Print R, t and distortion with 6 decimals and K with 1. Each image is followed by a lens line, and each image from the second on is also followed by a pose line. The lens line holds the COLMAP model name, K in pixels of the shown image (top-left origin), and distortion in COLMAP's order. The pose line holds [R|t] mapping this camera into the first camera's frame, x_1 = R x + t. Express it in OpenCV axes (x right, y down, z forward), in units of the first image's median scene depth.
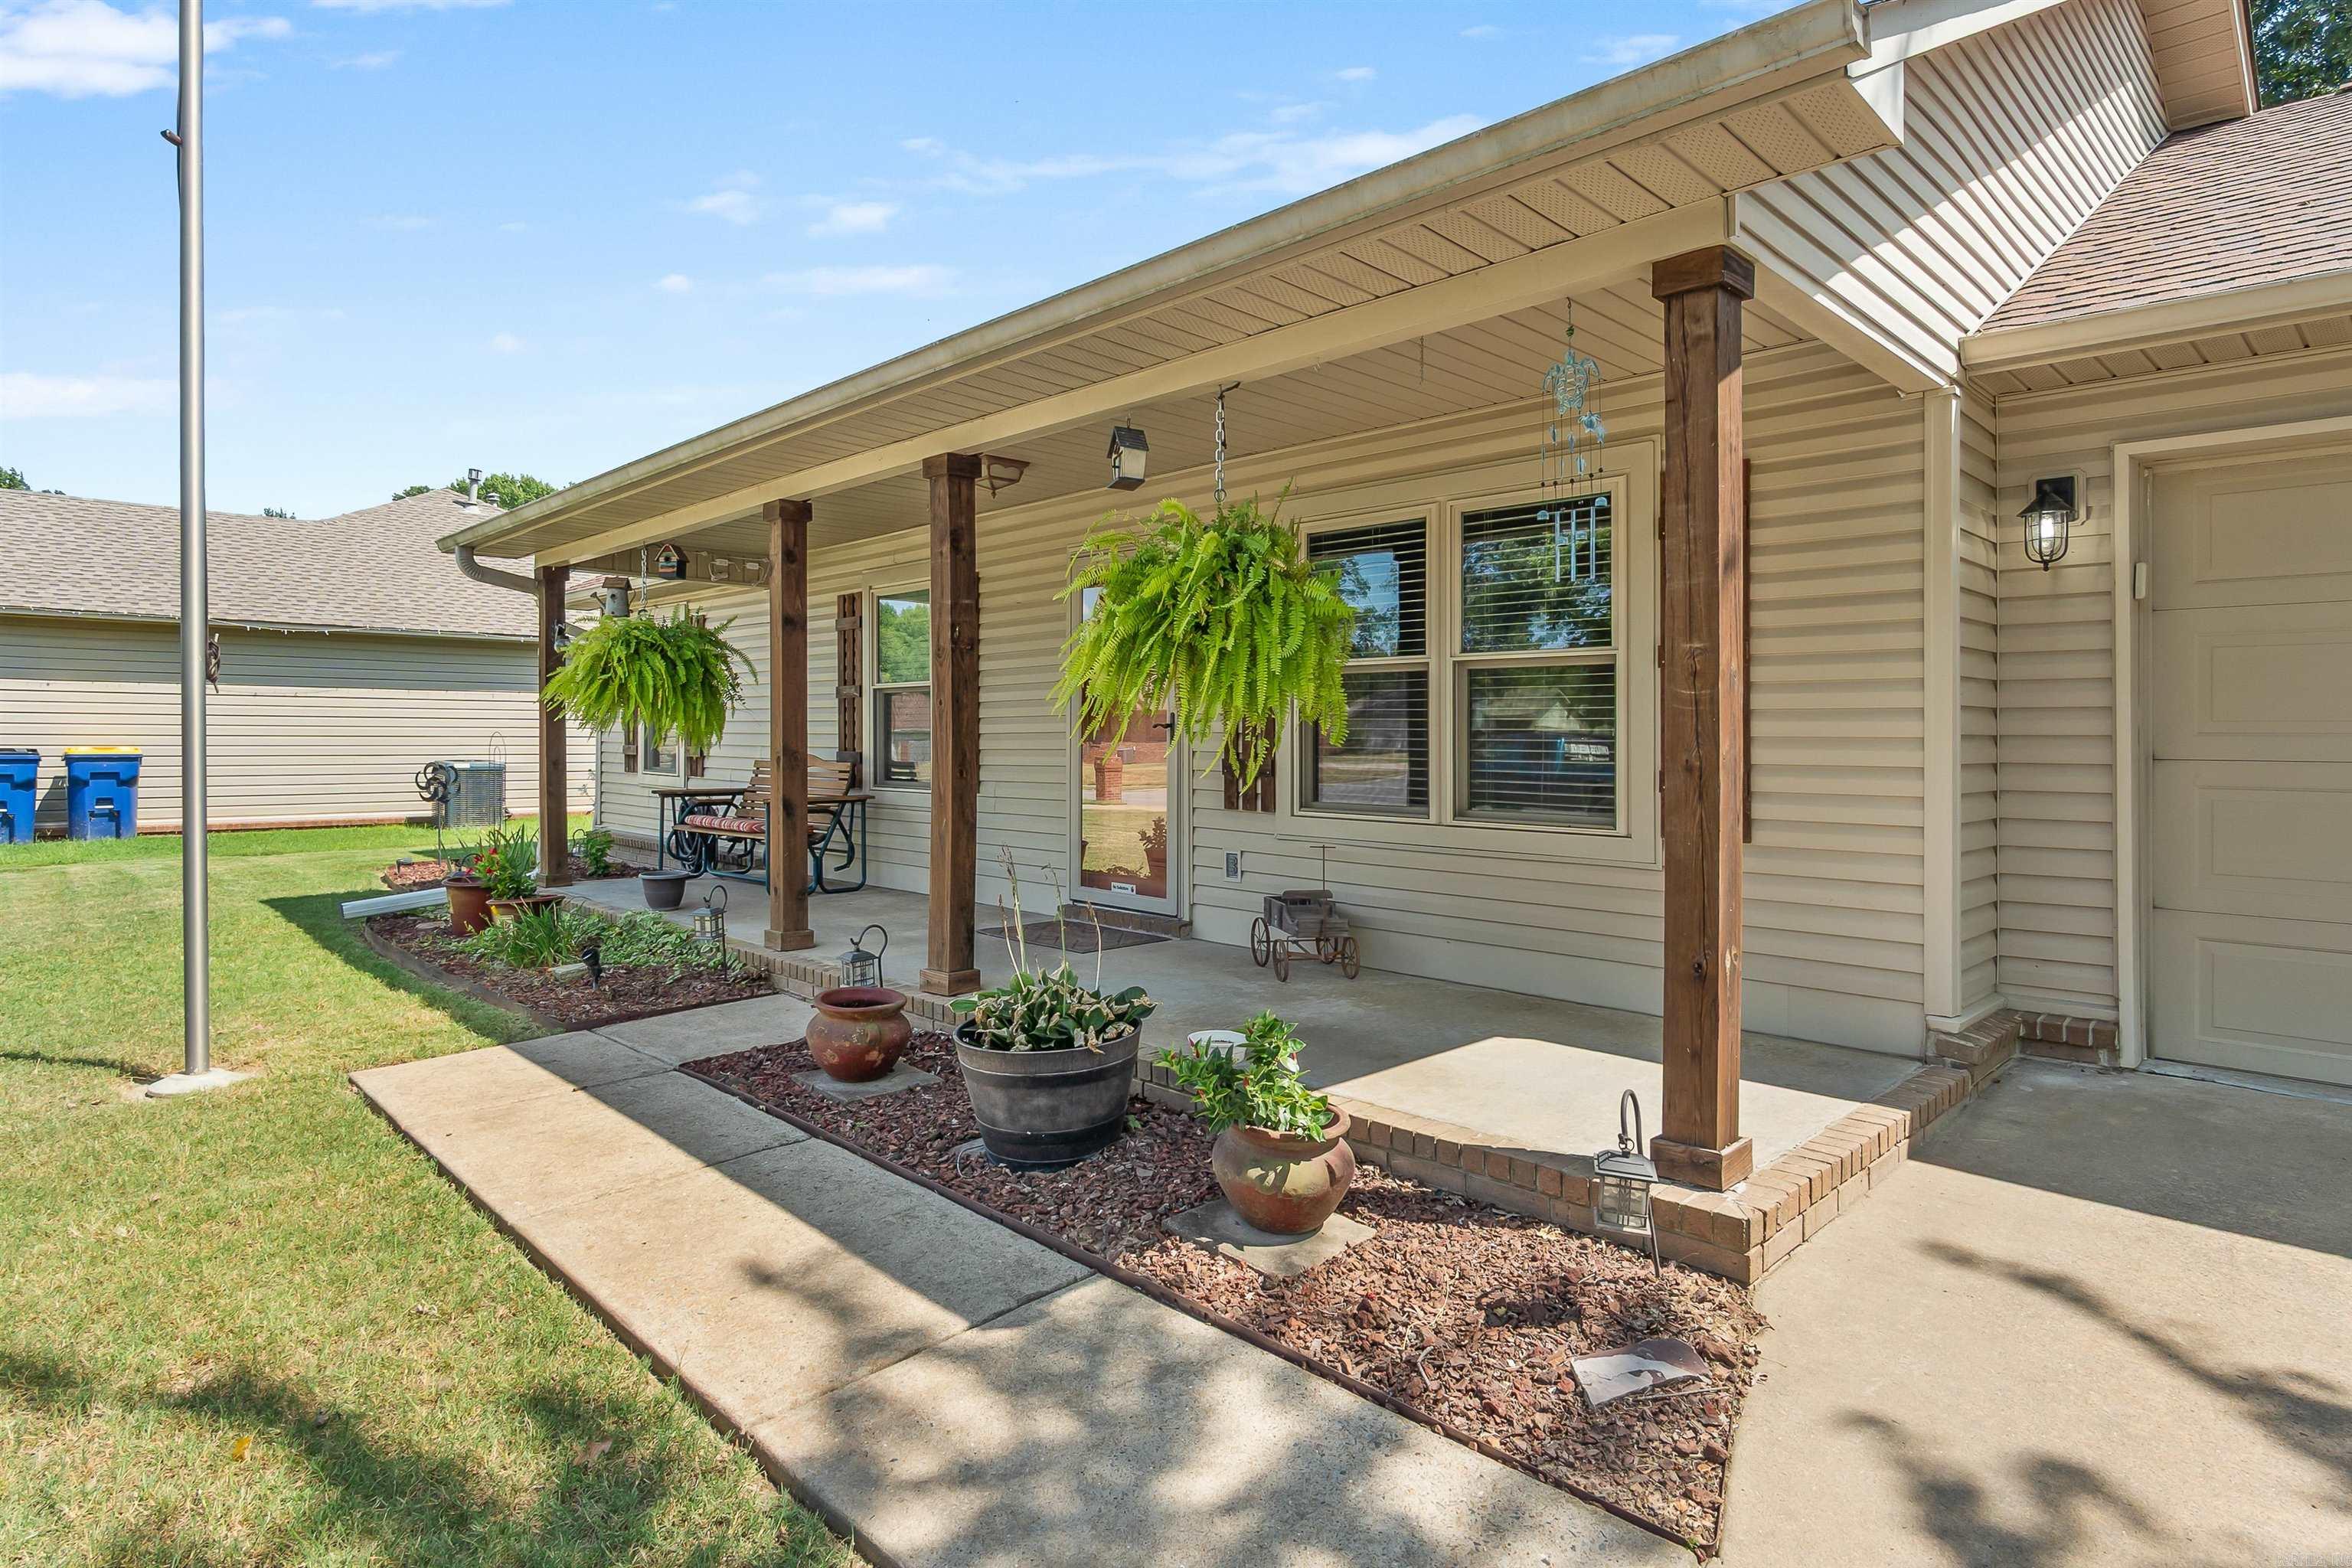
lens RADIAL K [[1289.5, 0, 1185.4], [0, 1289.5, 708.8], [0, 0, 1]] dist [-0.001862, -0.000212]
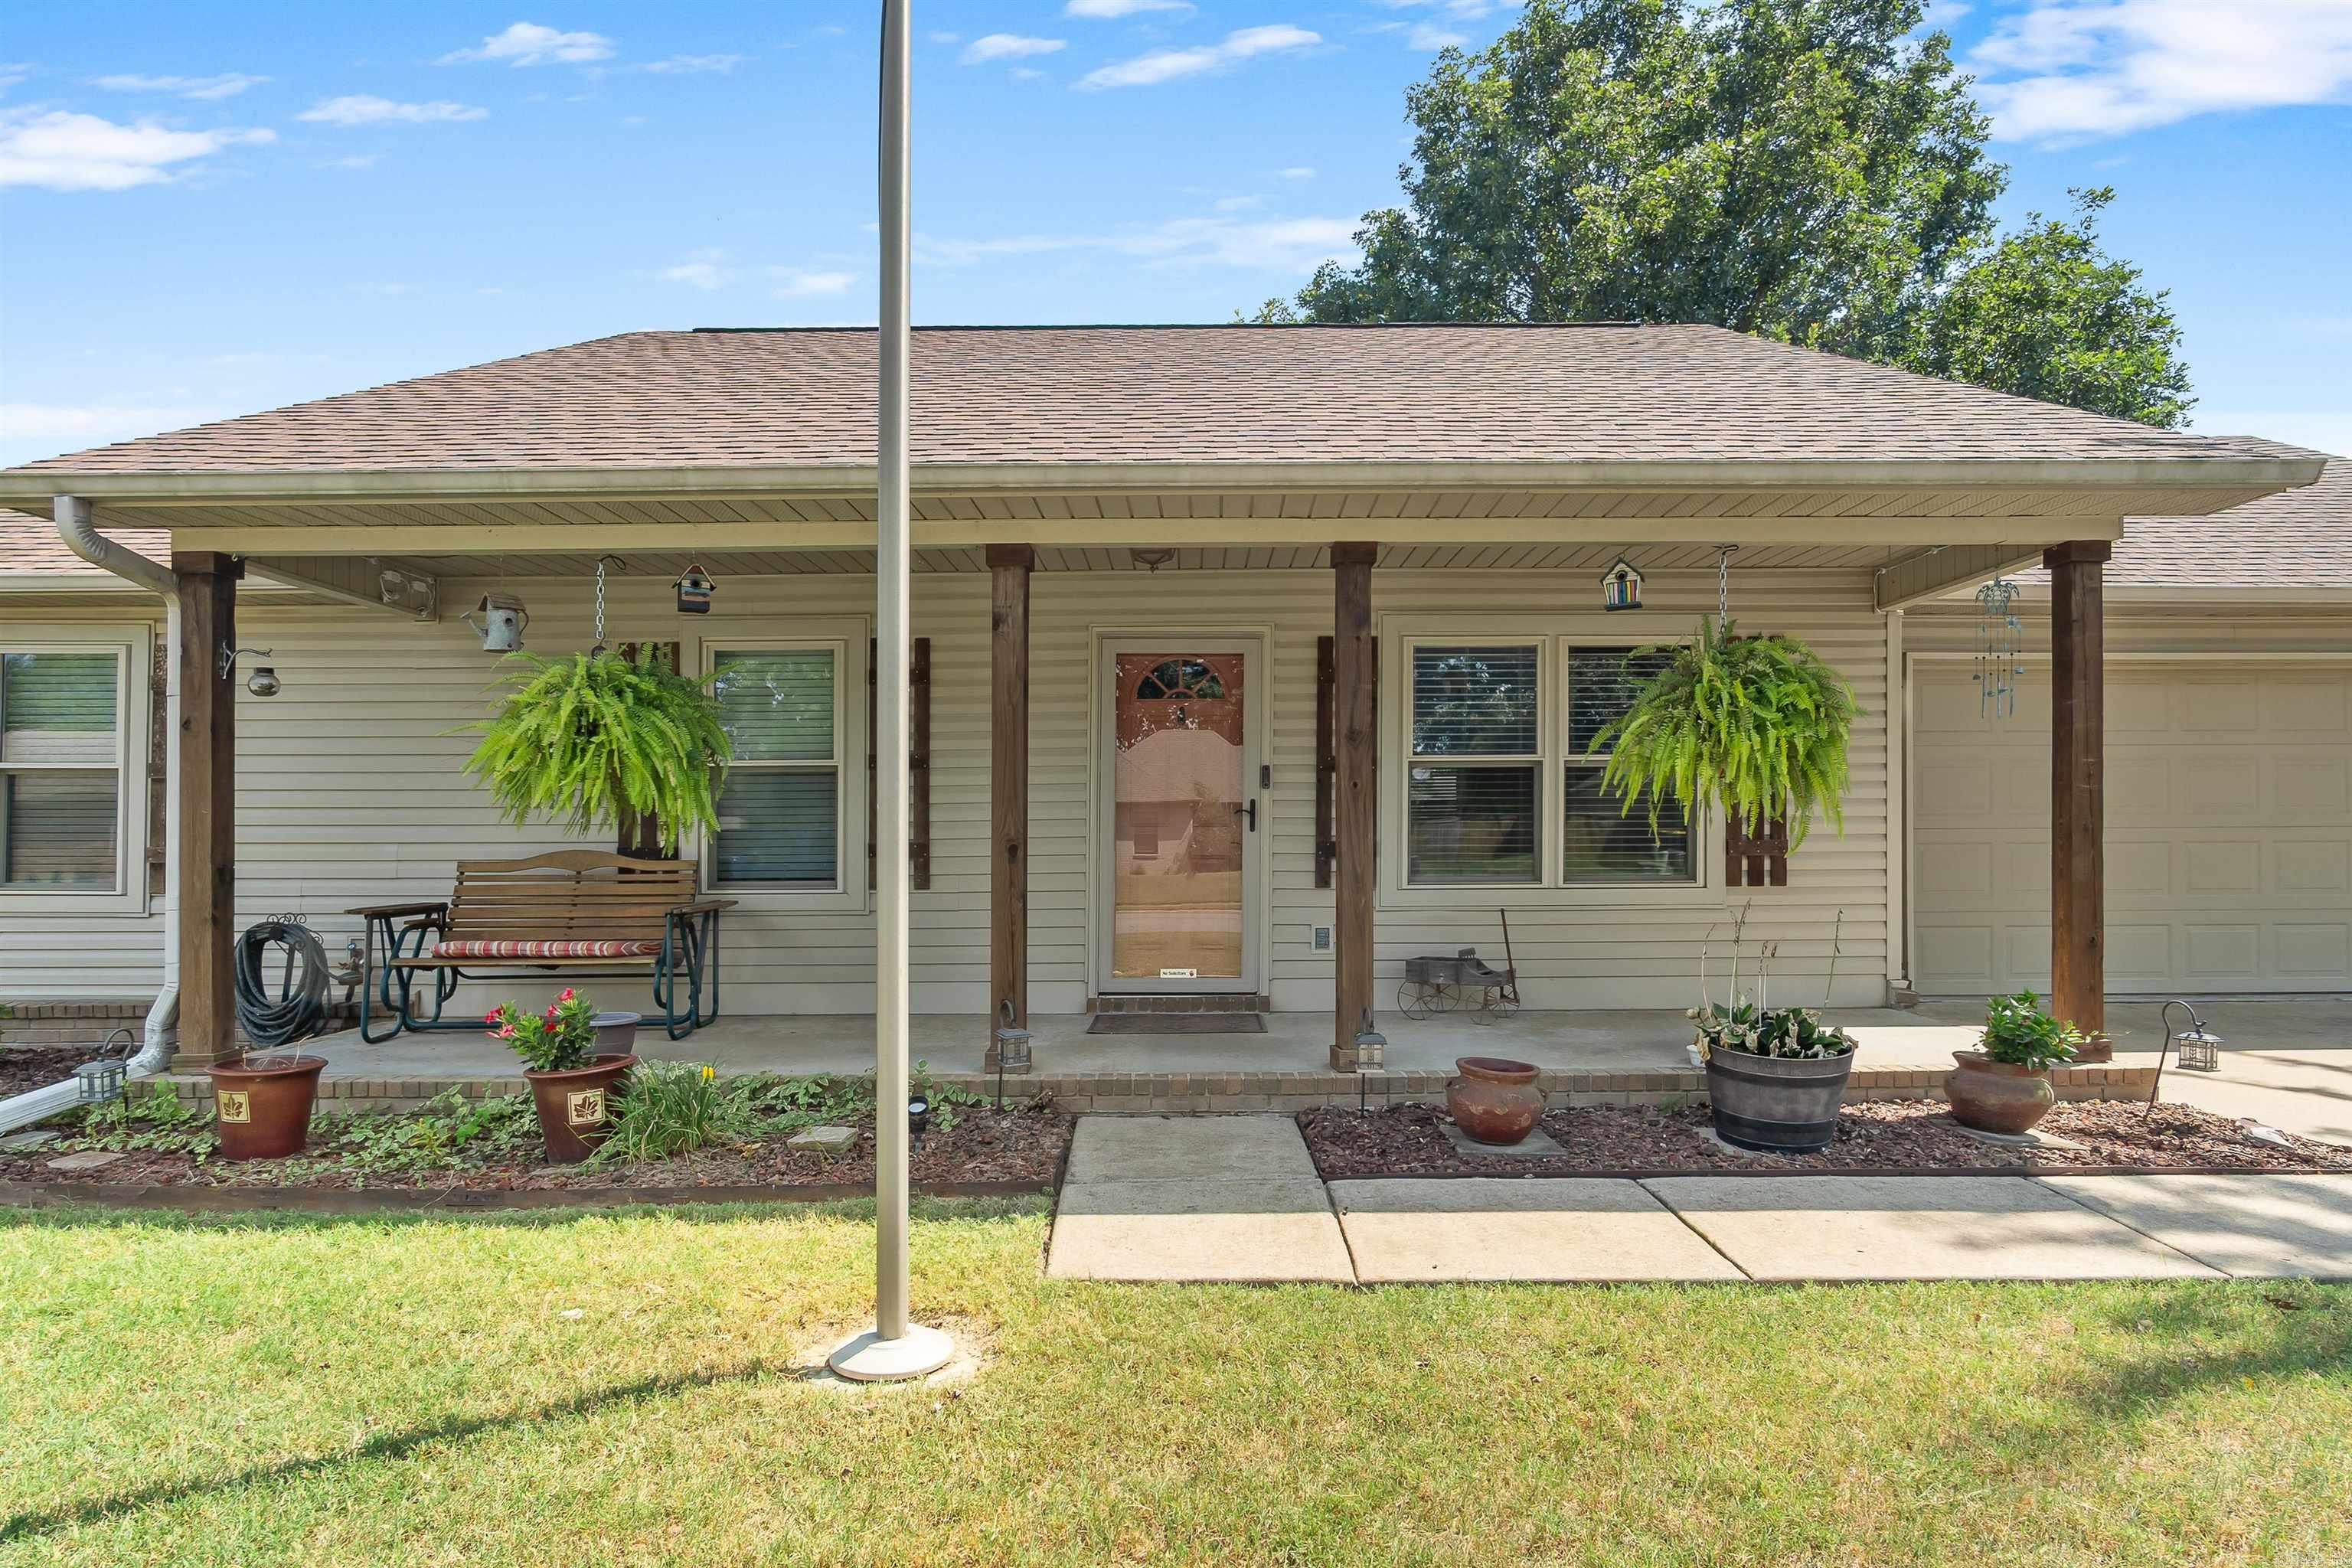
lens RADIAL K [[1295.6, 0, 1203.8], [0, 1295.6, 777.1], [0, 0, 1]] dist [-0.023460, 0.000162]
pose [[0.688339, 0.022794, 0.725031, -0.959132], [-0.006090, 0.999653, -0.025646, 0.015112], [-0.725364, 0.013238, 0.688238, 0.366252]]
